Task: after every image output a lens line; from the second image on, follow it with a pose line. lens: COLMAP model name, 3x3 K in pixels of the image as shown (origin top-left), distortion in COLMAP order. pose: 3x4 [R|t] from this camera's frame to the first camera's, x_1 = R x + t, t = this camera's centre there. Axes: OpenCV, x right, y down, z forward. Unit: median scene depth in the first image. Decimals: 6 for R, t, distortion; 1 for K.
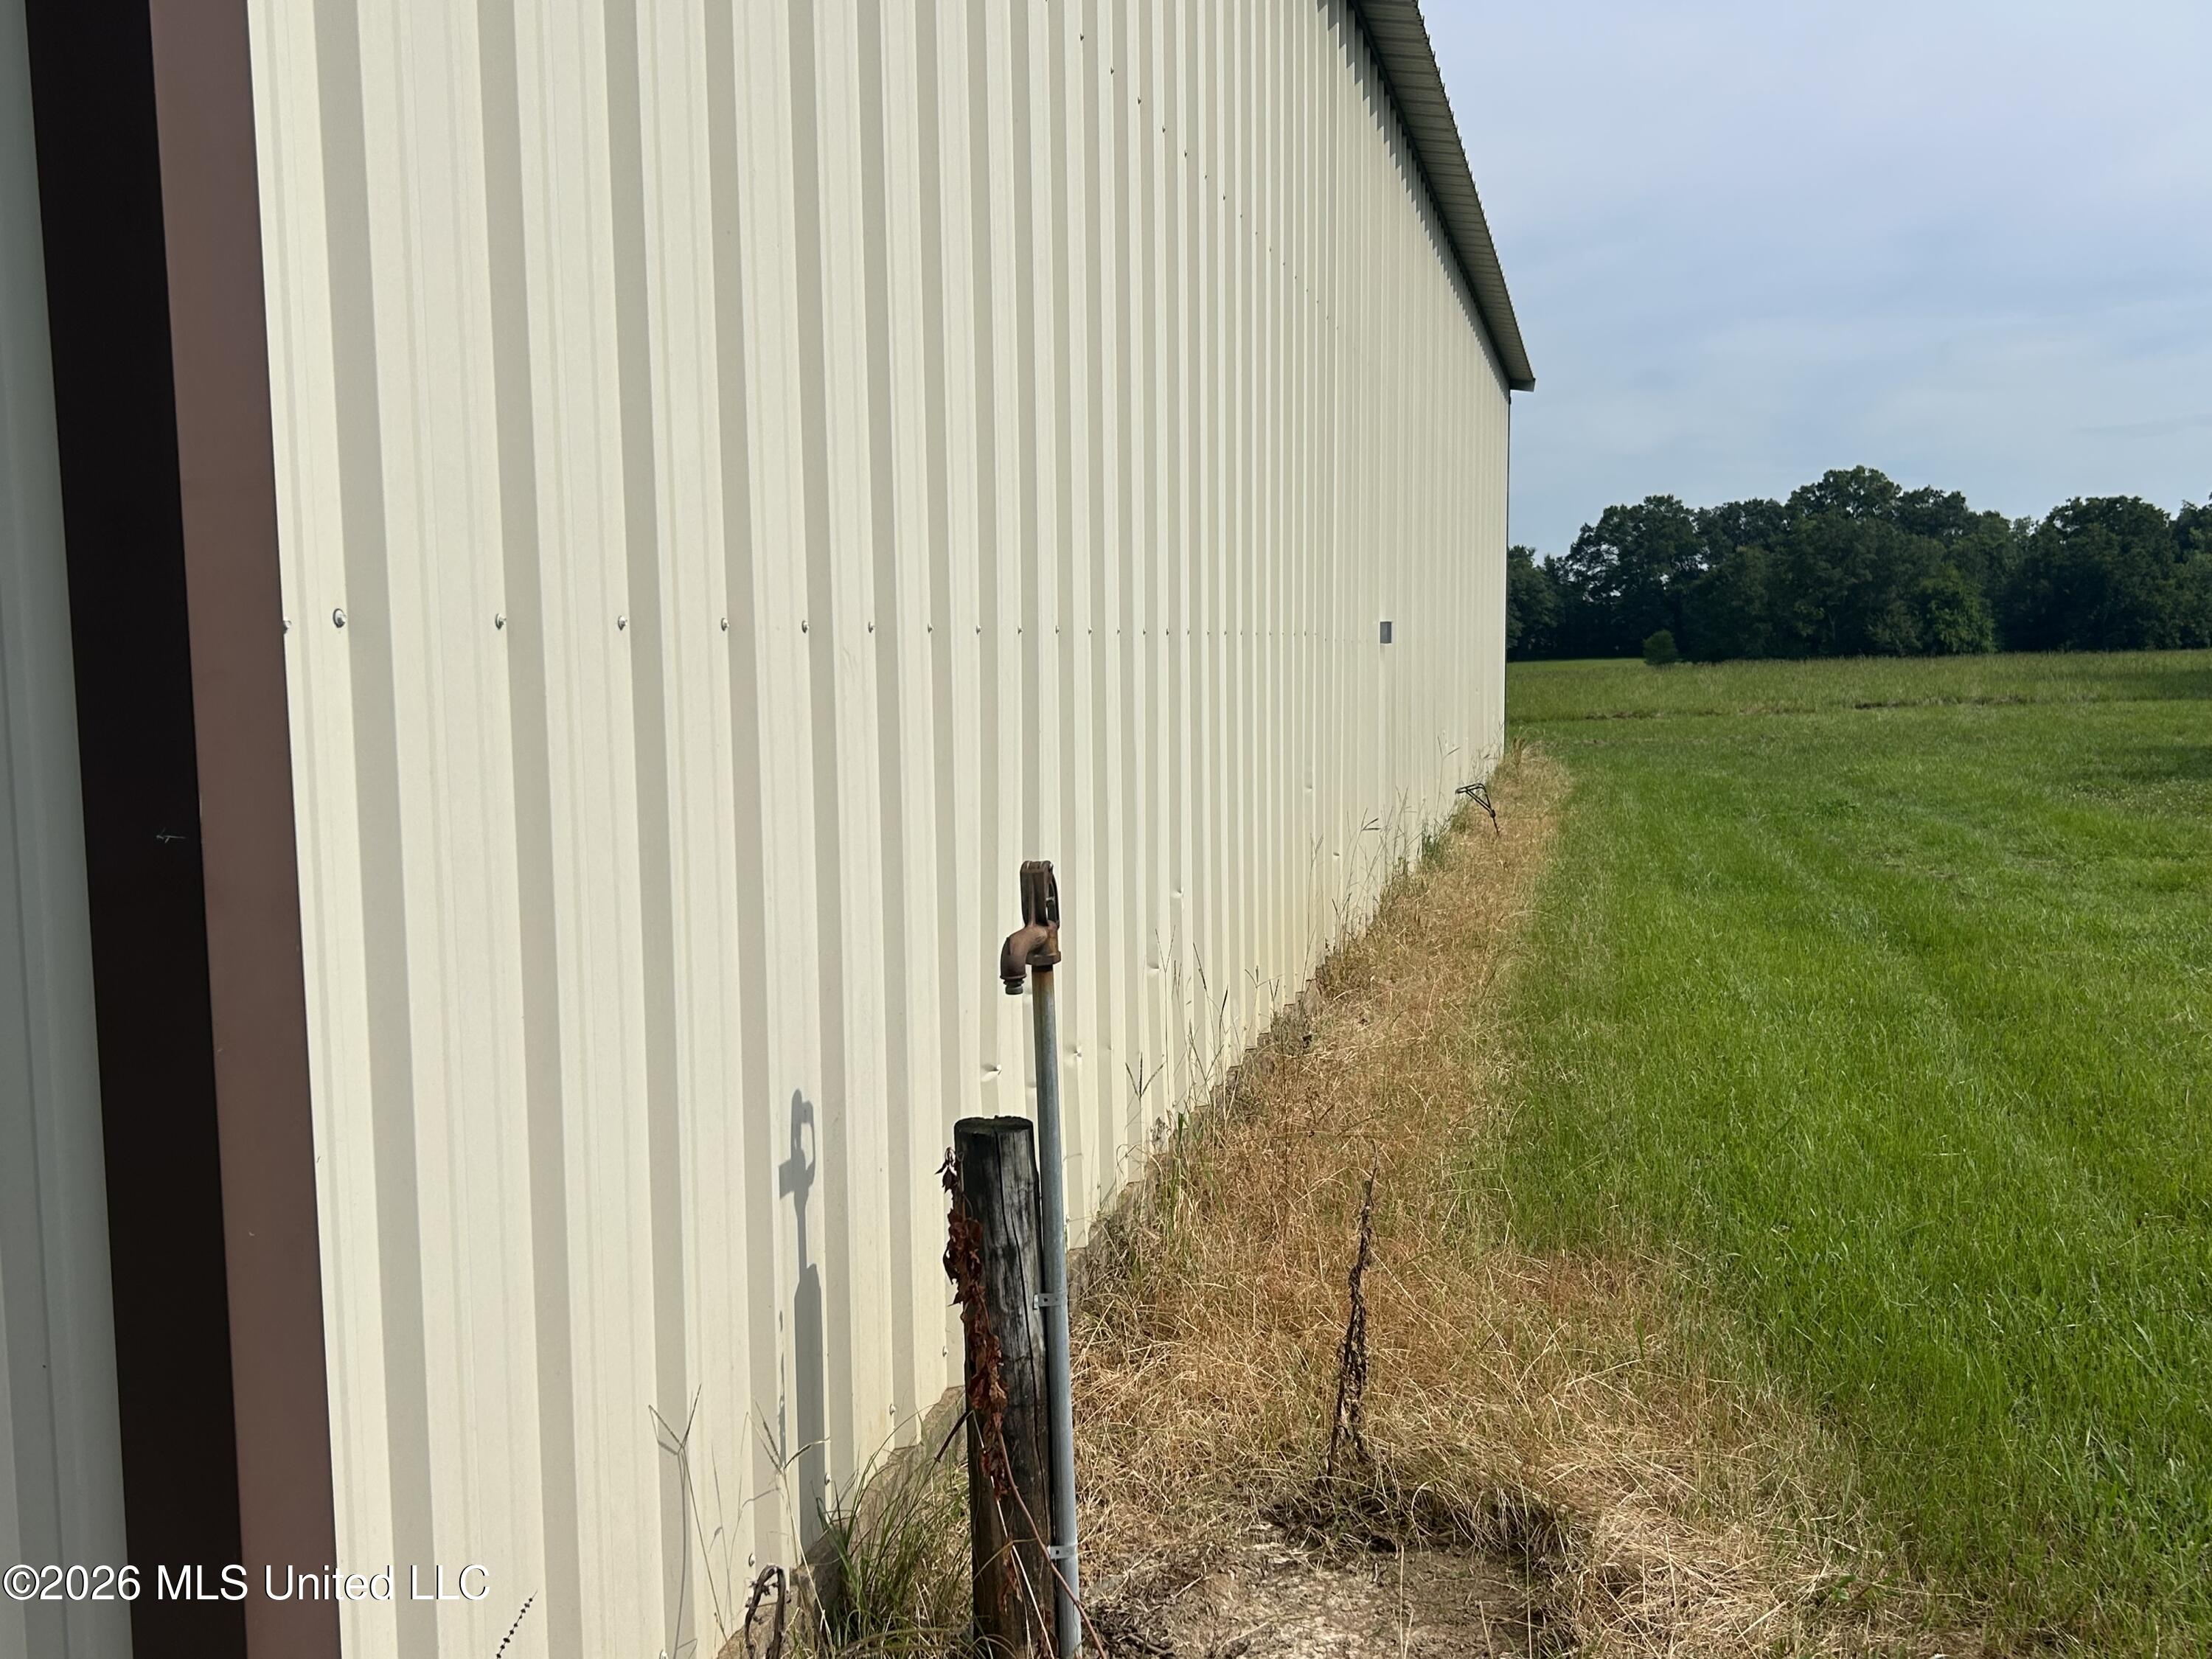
lens RADIAL K [[2115.8, 0, 1102.6], [0, 2115.8, 832.1], [0, 0, 1]] dist [0.029188, 0.000000]
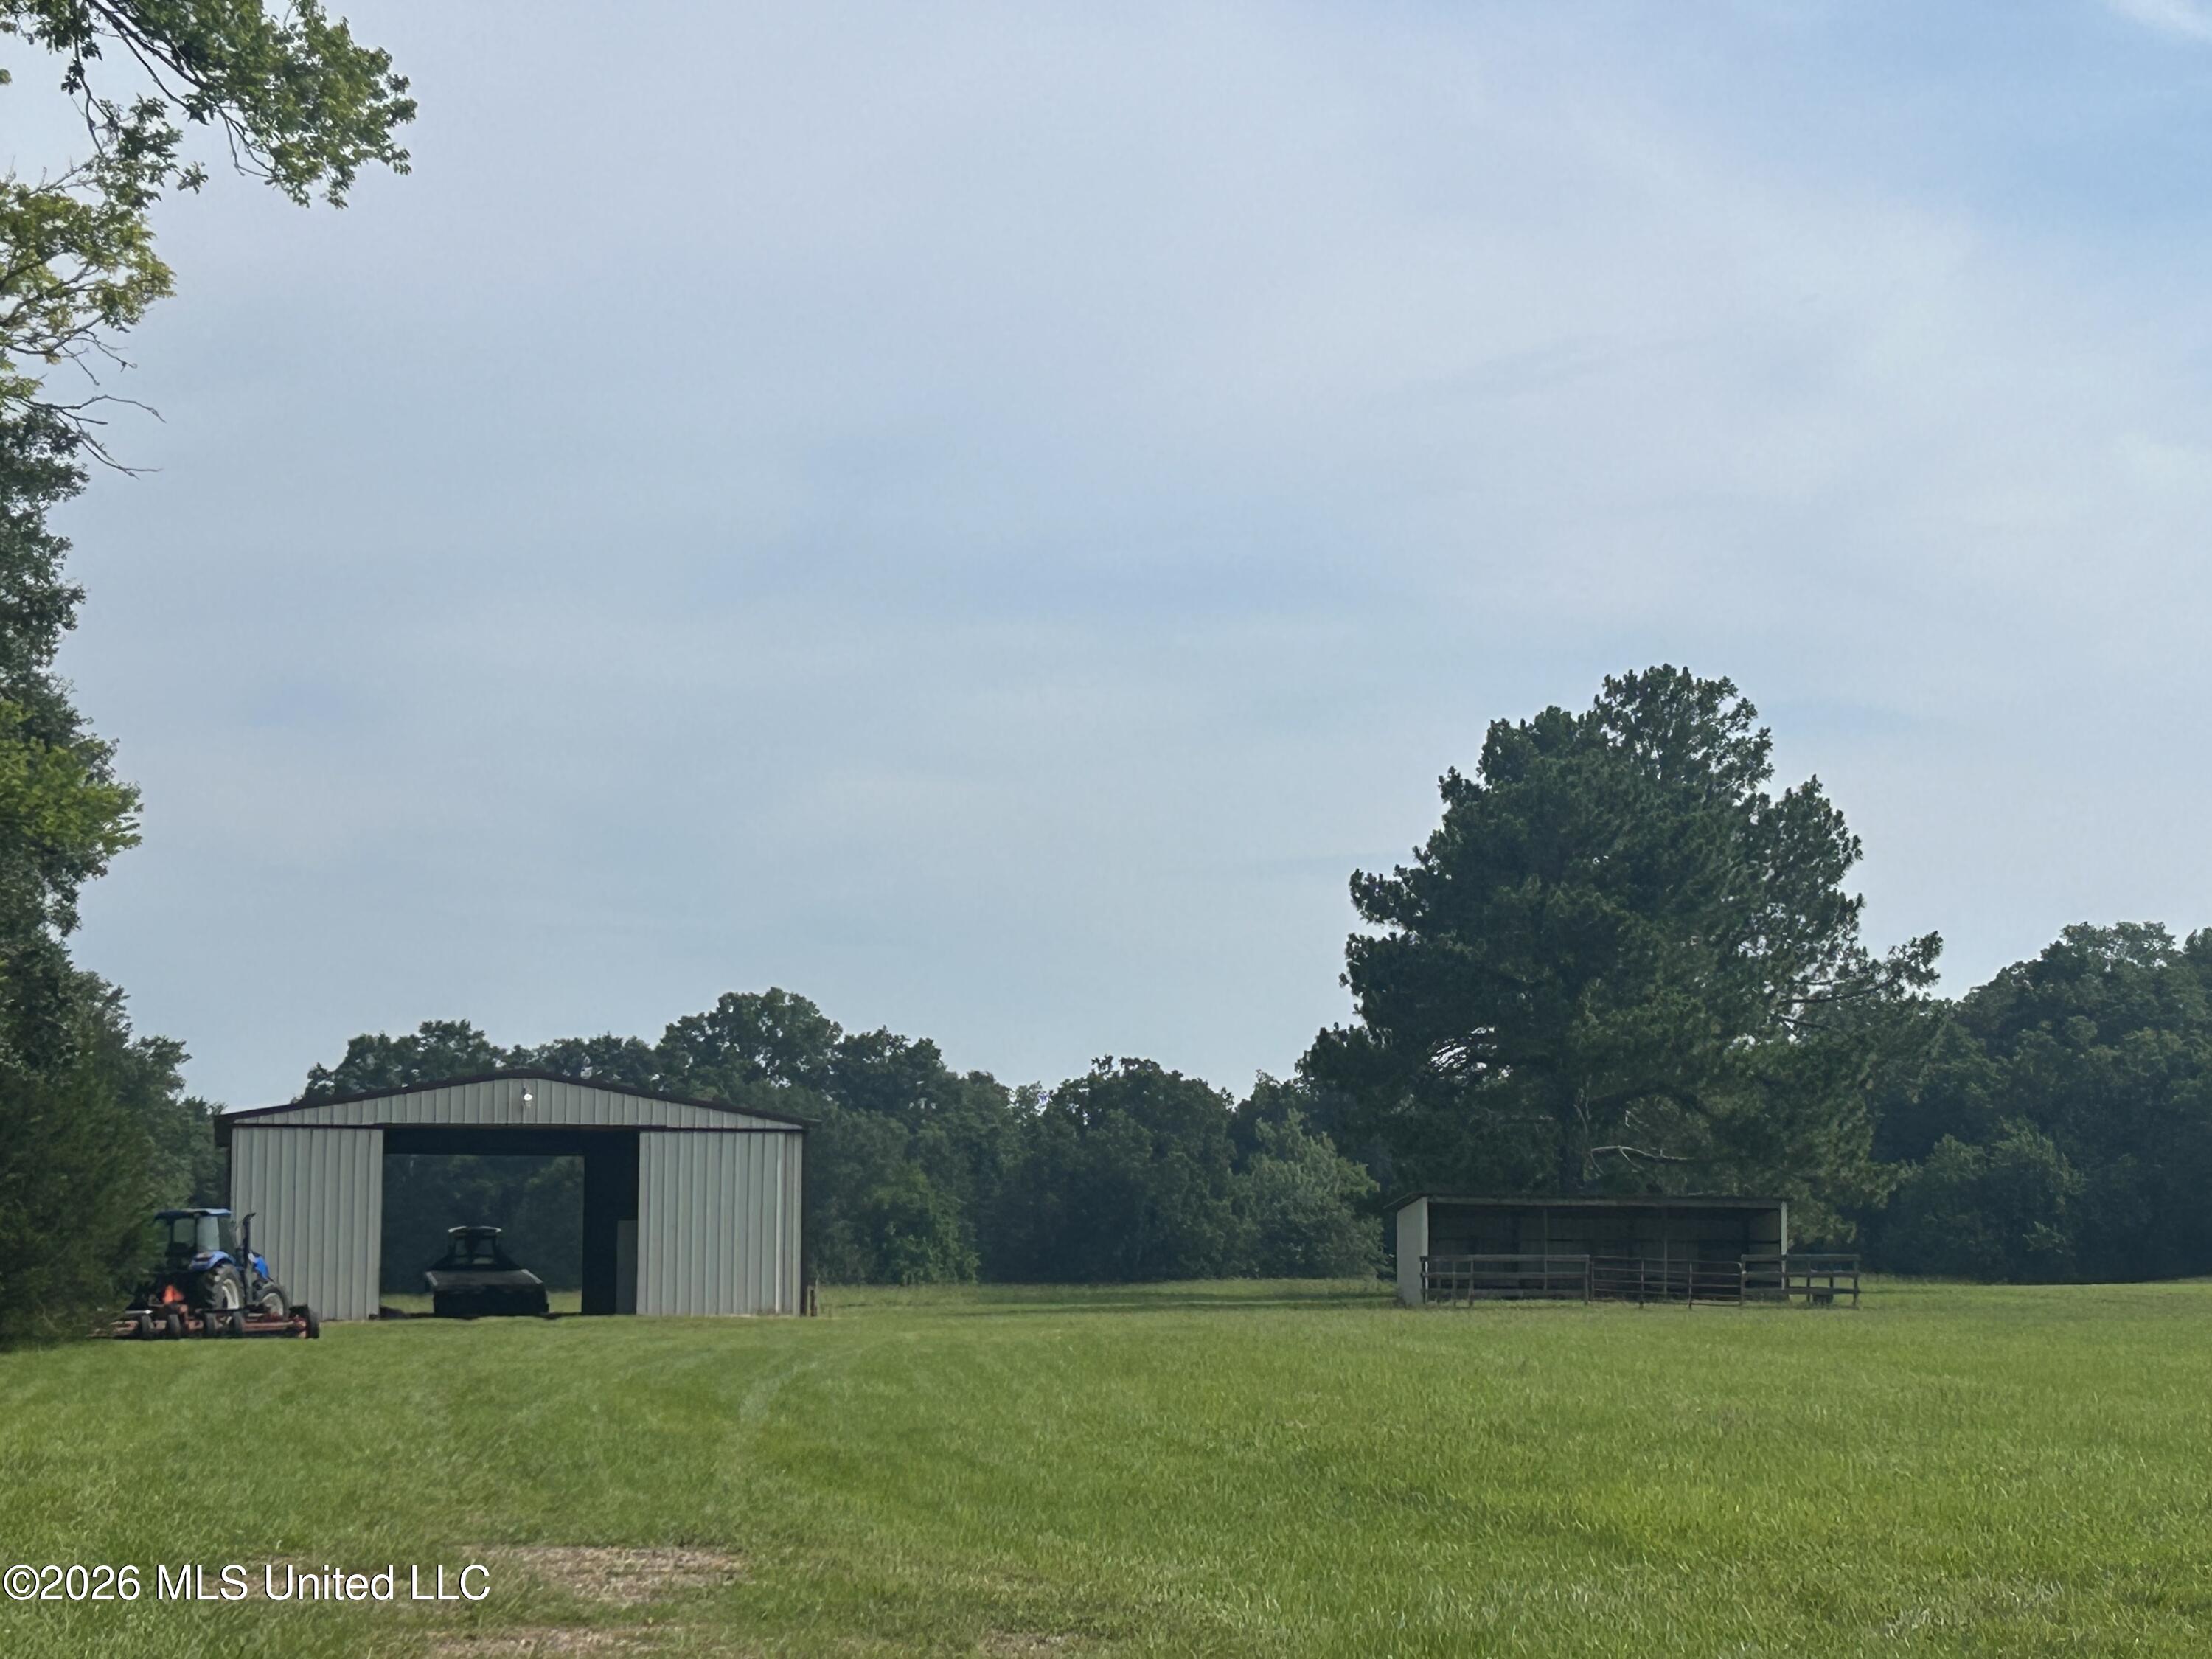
lens RADIAL K [[4969.8, 0, 1108.2], [0, 4969.8, 828.7], [0, 0, 1]] dist [0.033694, 0.000000]
pose [[0.915773, 0.055870, 0.397792, -0.115805], [0.016016, 0.984414, -0.175133, 0.028959], [-0.401377, 0.166753, 0.900605, -0.301148]]
